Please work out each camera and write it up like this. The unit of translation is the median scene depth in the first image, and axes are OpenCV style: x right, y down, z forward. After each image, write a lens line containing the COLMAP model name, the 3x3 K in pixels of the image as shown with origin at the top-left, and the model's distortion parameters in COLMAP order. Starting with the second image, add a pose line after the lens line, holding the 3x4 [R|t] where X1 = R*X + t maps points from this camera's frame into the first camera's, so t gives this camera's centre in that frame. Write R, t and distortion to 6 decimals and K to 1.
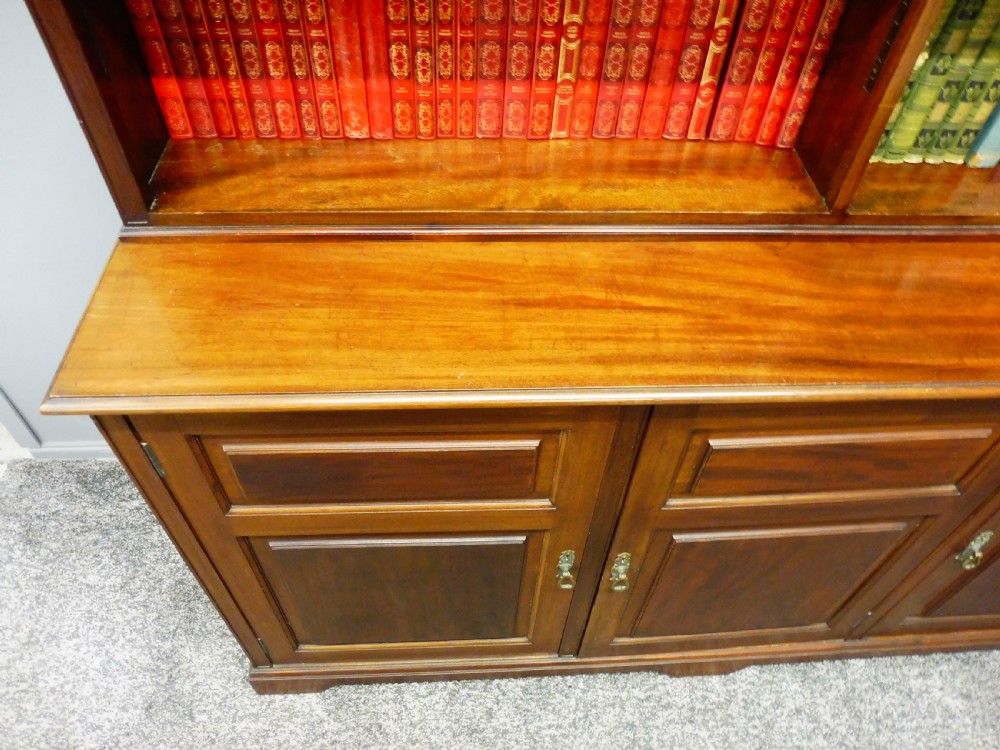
lens RADIAL K [[725.1, 0, 505.9], [0, 725.1, 378.1], [0, 0, 1]] dist [-0.040425, -0.005119]
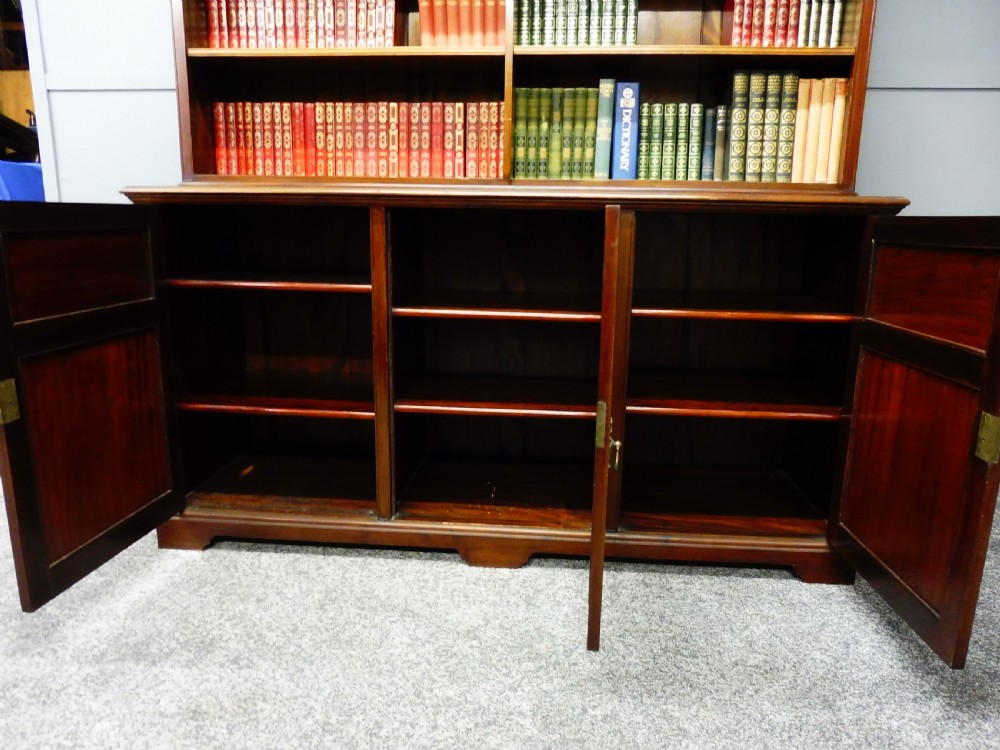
lens RADIAL K [[727.5, 0, 503.7], [0, 727.5, 375.9], [0, 0, 1]] dist [-0.034708, -0.002736]
pose [[0.990419, 0.008582, -0.137825, 0.484117], [-0.090164, 0.796144, -0.598352, 0.950072], [0.104593, 0.605046, 0.789290, -0.192648]]
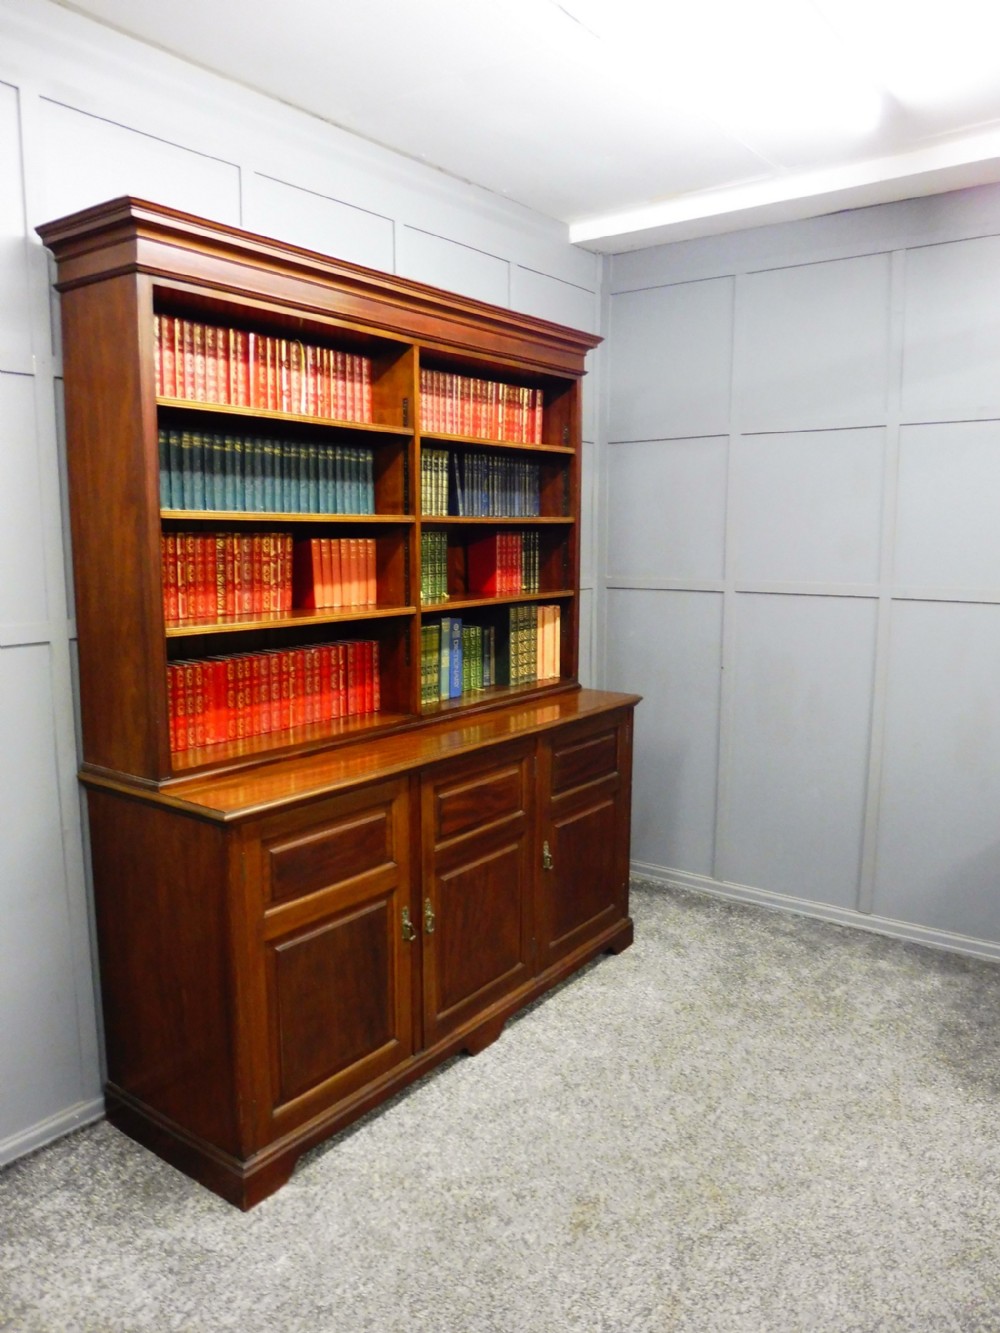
lens RADIAL K [[966.5, 0, 498.6], [0, 966.5, 665.0], [0, 0, 1]] dist [-0.040425, -0.005119]
pose [[0.640233, -0.142480, 0.754852, -1.119216], [0.595185, 0.713245, -0.370184, 0.630899], [-0.485650, 0.686281, 0.541445, -0.612057]]
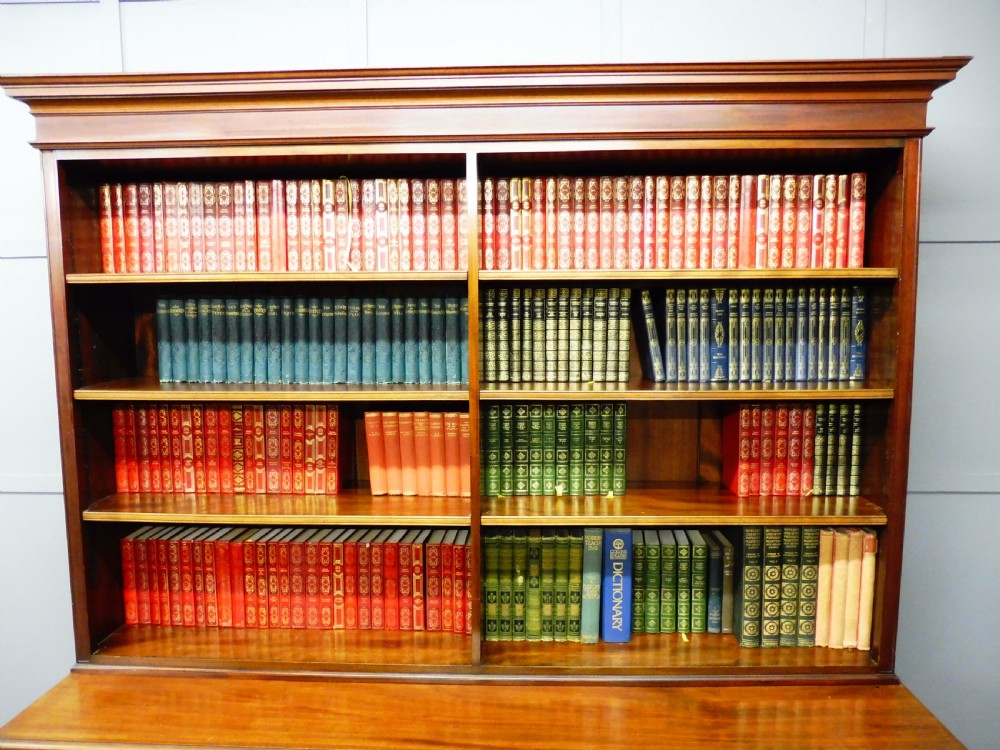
lens RADIAL K [[725.1, 0, 505.9], [0, 725.1, 378.1], [0, 0, 1]] dist [-0.040425, -0.005119]
pose [[0.994936, -0.033932, -0.094604, 0.463964], [-0.041301, 0.720097, -0.692643, 0.291725], [0.091627, 0.693043, 0.715050, -0.430911]]
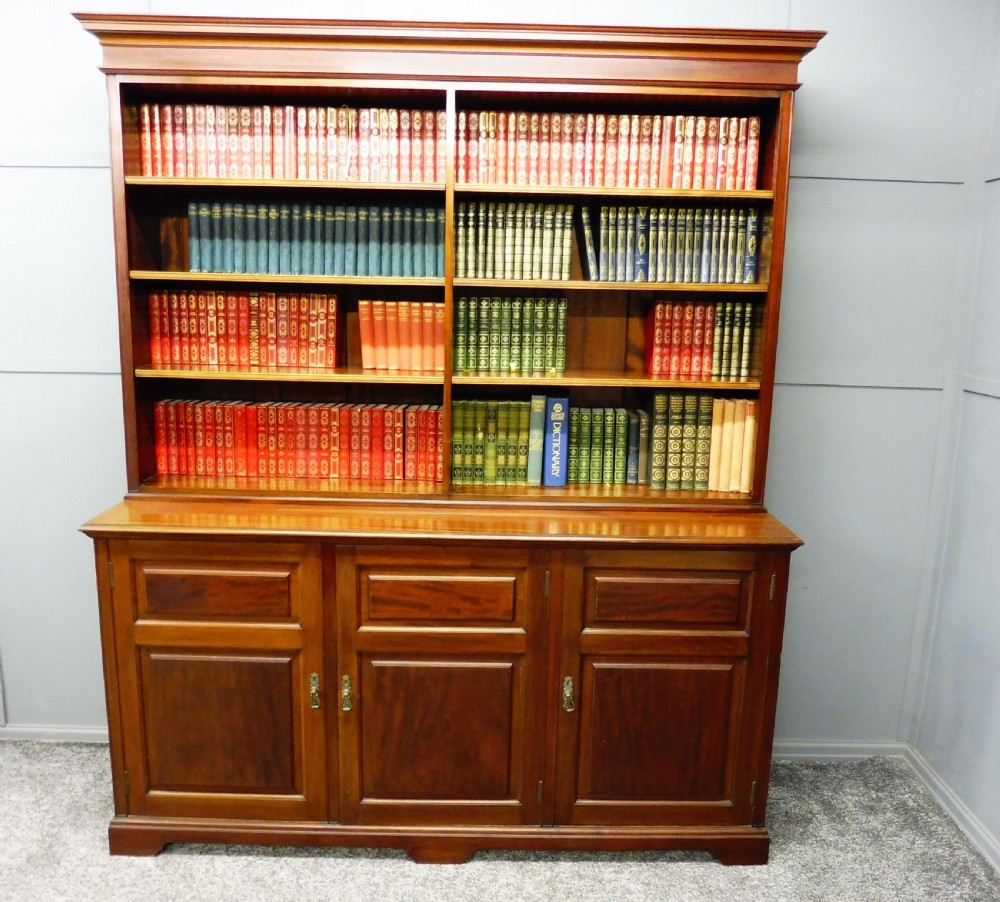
lens RADIAL K [[882.5, 0, 500.0], [0, 882.5, 451.0], [0, 0, 1]] dist [-0.031709, -0.010612]
pose [[0.998758, -0.006562, -0.049391, 0.494412], [-0.025760, 0.780519, -0.624601, 0.873194], [0.042650, 0.625097, 0.779381, -0.760382]]
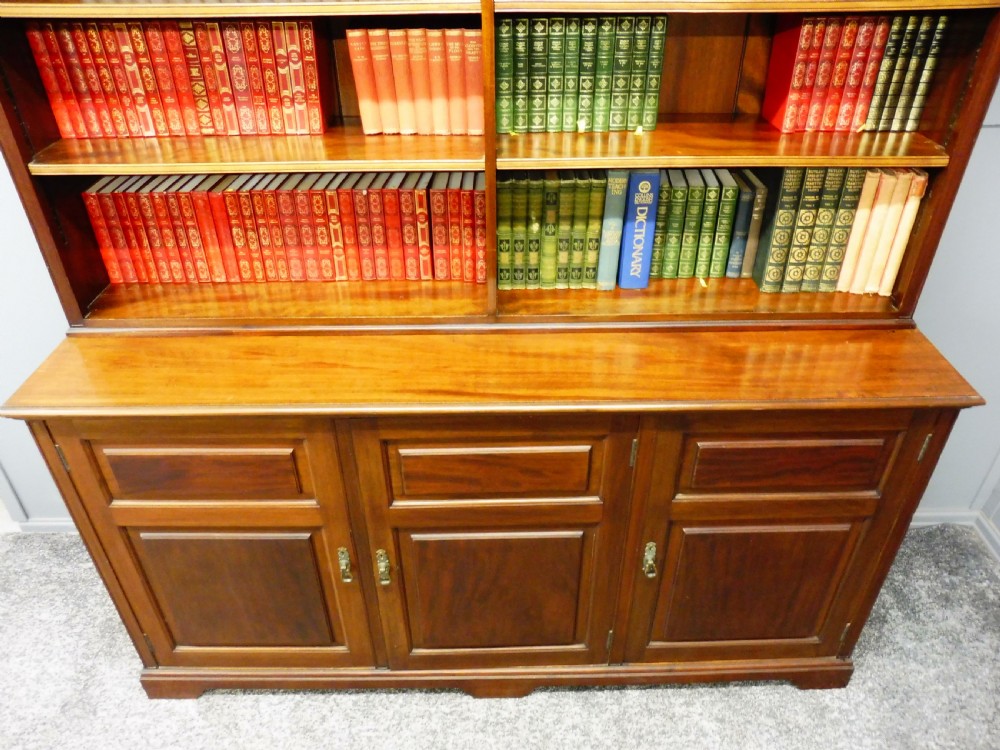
lens RADIAL K [[727.5, 0, 503.7], [0, 727.5, 375.9], [0, 0, 1]] dist [-0.034708, -0.002736]
pose [[0.998137, -0.009815, -0.060211, 0.381595], [-0.005941, 0.966641, -0.256067, 0.209827], [0.060716, 0.255948, 0.964782, -0.360242]]
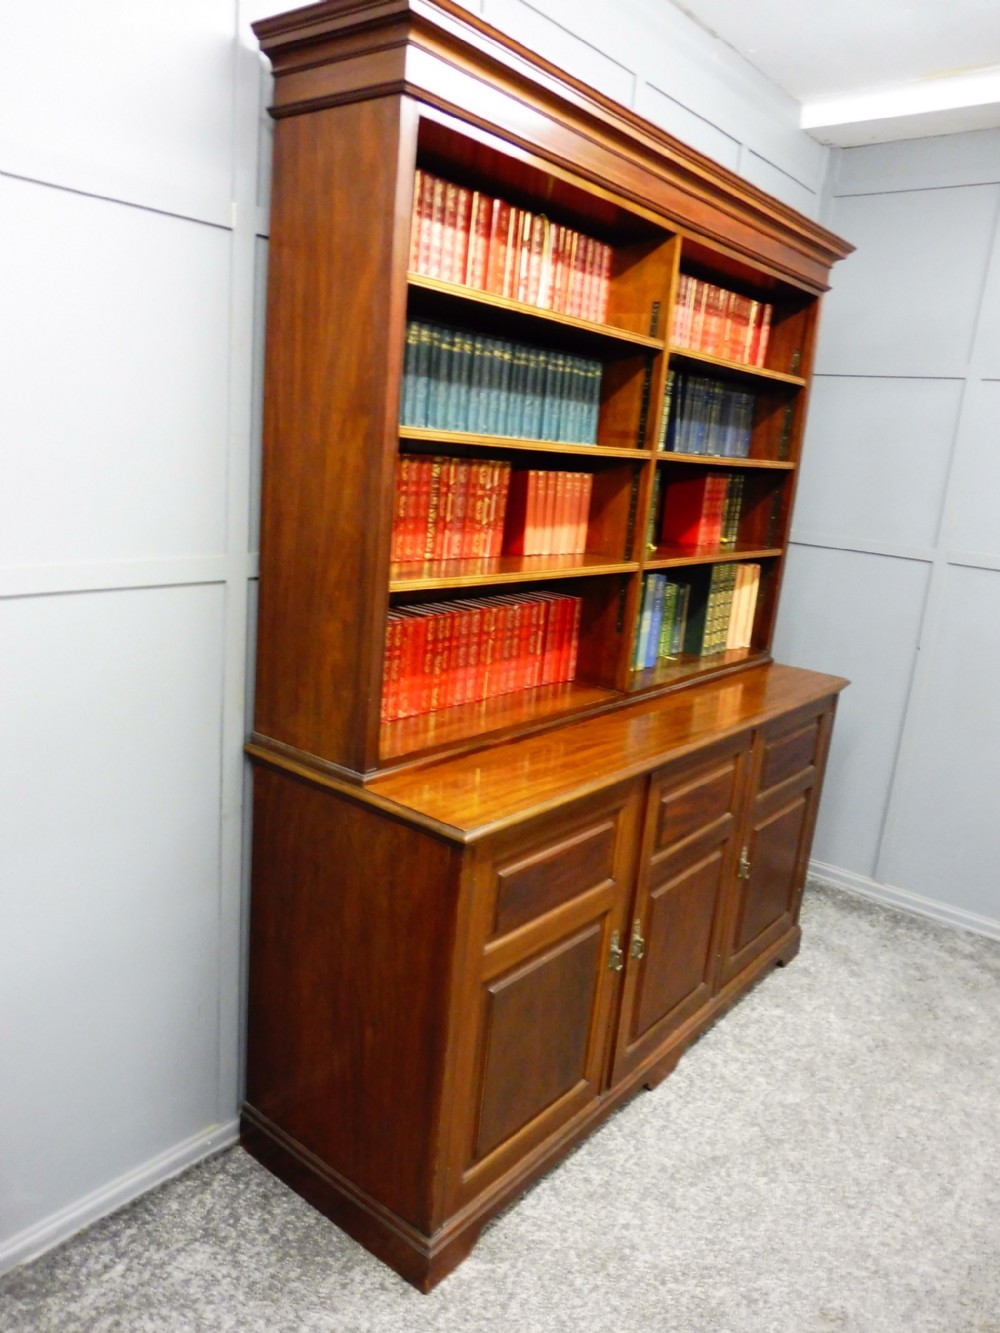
lens RADIAL K [[969.7, 0, 500.0], [0, 969.7, 666.5], [0, 0, 1]] dist [-0.034708, -0.002736]
pose [[0.668777, -0.150826, 0.728003, -1.085527], [0.520570, 0.794104, -0.313698, 0.234369], [-0.530796, 0.588771, 0.609594, -0.302086]]
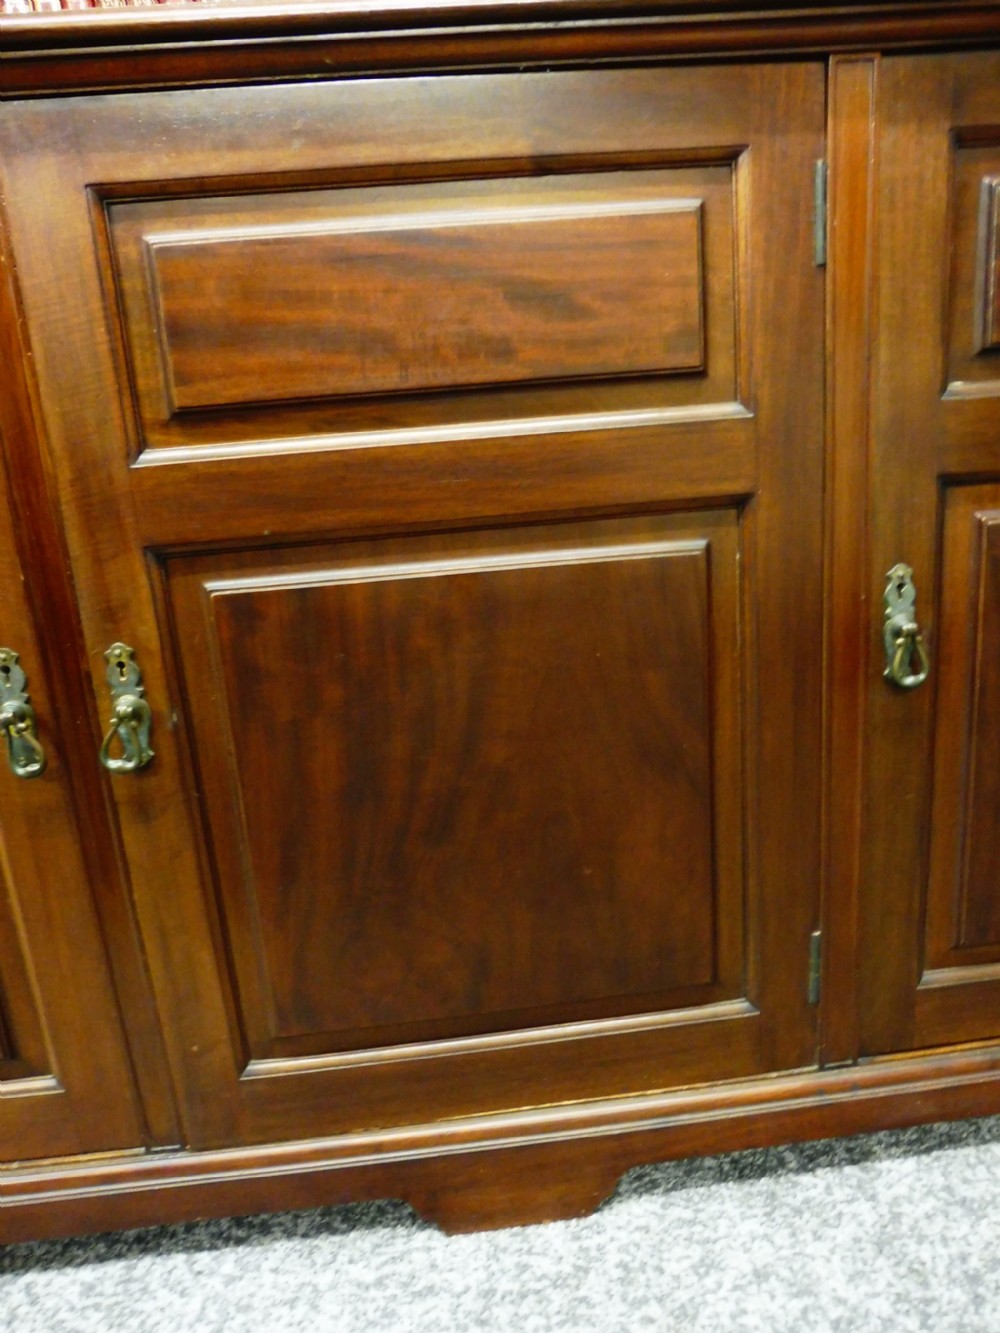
lens RADIAL K [[959.4, 0, 490.3], [0, 959.4, 677.6], [0, 0, 1]] dist [-0.056292, 0.033879]
pose [[0.992852, -0.119235, -0.005243, 0.313348], [0.095622, 0.820984, -0.562887, 0.489241], [0.071420, 0.558362, 0.826518, 0.386112]]
